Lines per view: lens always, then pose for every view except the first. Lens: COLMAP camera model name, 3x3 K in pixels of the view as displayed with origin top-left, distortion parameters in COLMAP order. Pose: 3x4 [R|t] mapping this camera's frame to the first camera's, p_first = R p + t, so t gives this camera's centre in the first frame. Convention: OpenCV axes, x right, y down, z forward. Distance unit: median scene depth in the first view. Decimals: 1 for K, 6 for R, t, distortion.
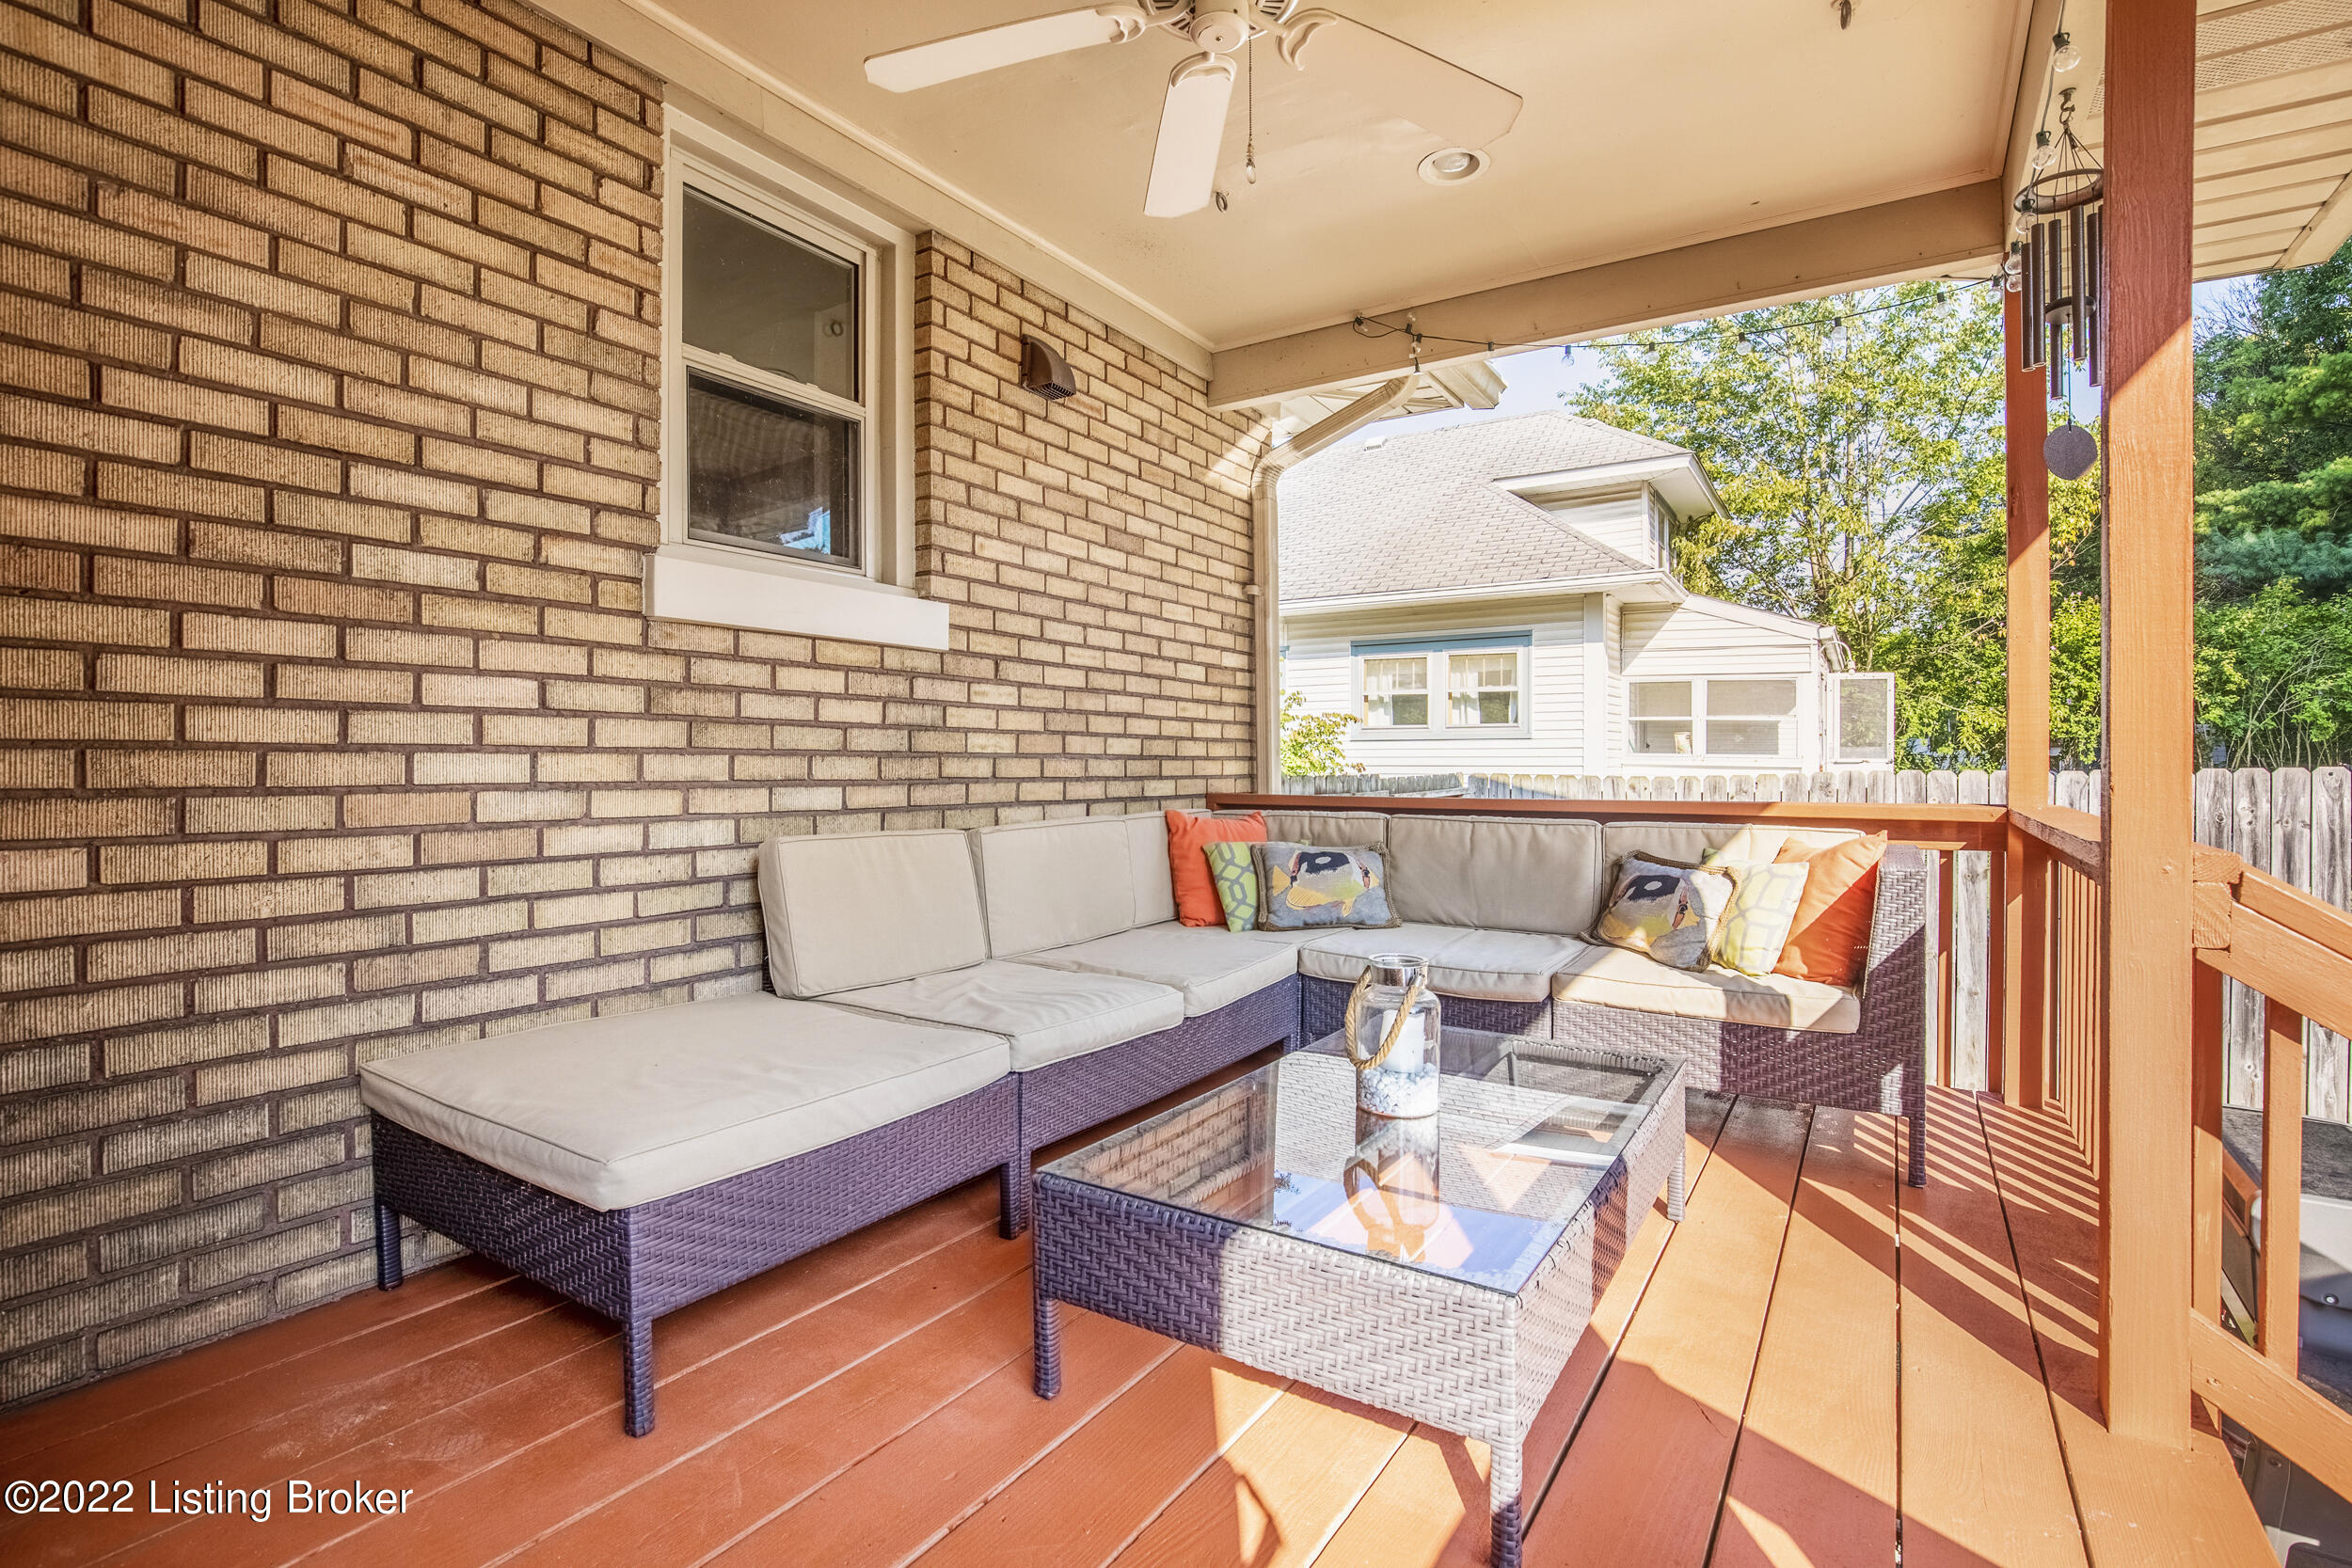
lens RADIAL K [[1143.9, 0, 1179.4], [0, 1143.9, 769.3], [0, 0, 1]] dist [-0.002246, -0.000435]
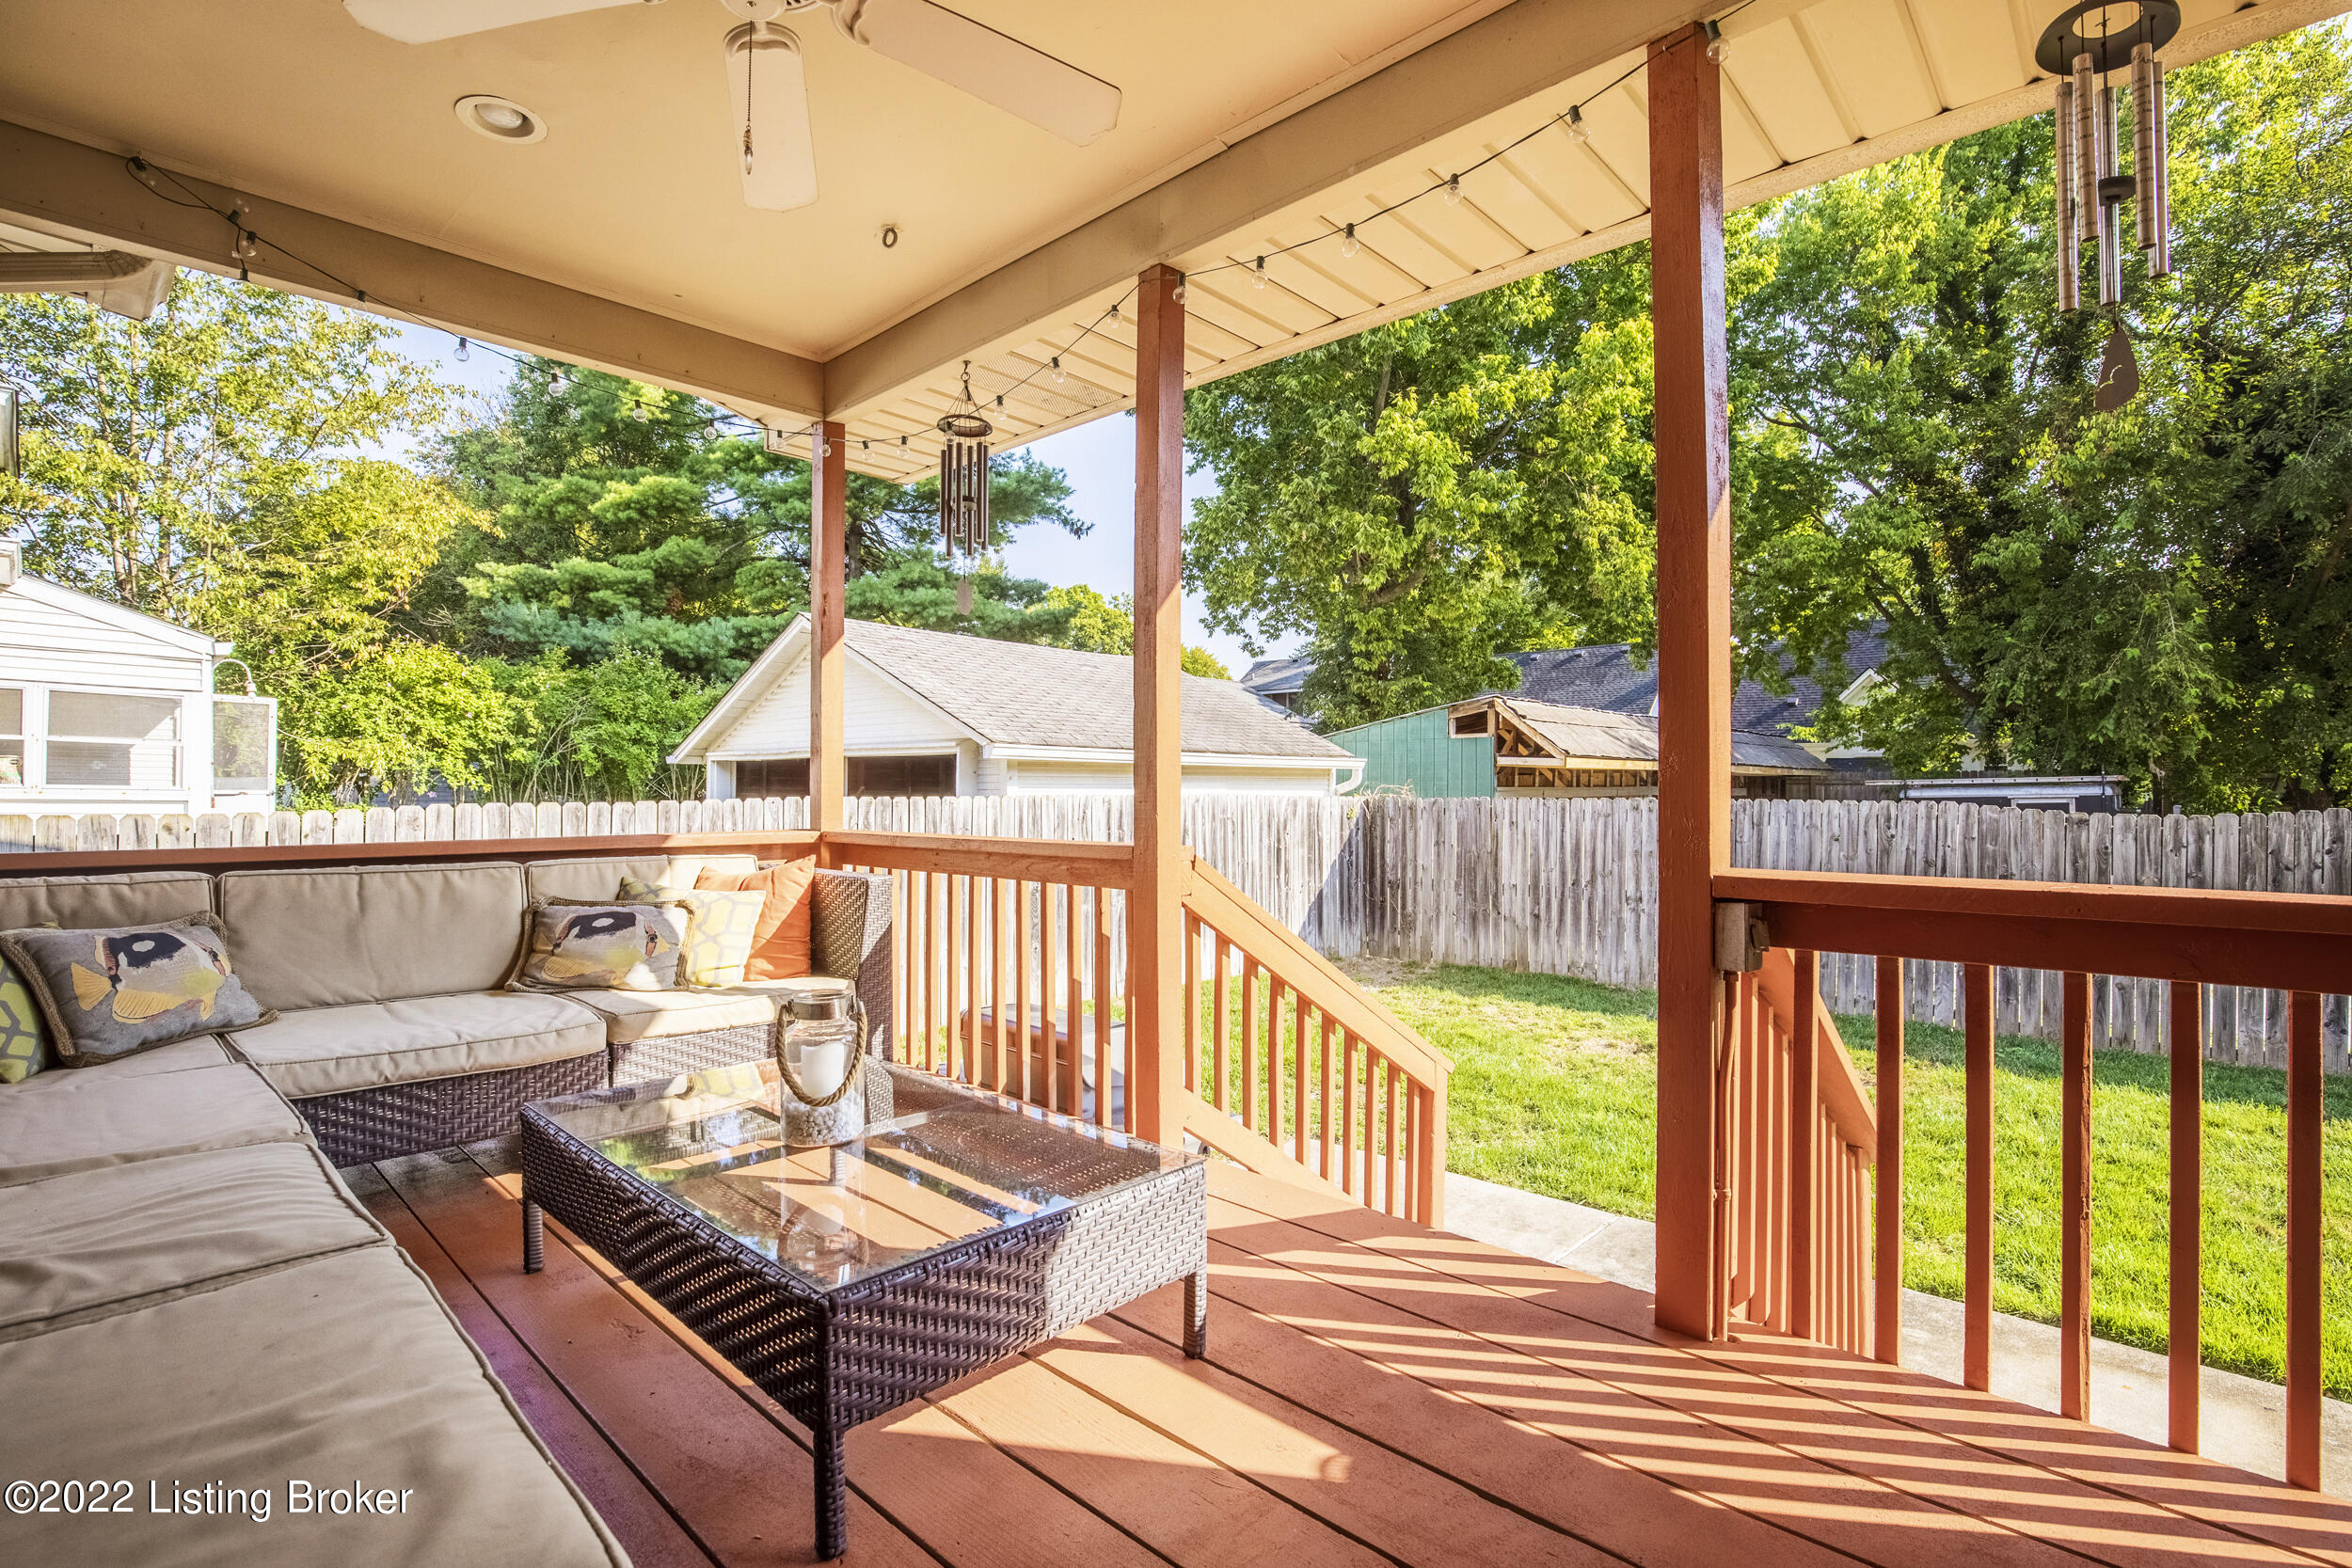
lens RADIAL K [[1132.8, 0, 1176.0], [0, 1132.8, 784.0], [0, 0, 1]] dist [-0.002342, -0.000218]
pose [[0.218070, 0.004306, 0.975924, -0.112688], [0.008186, 0.999947, -0.006241, -0.002153], [-0.975899, 0.009350, 0.218023, 0.073039]]
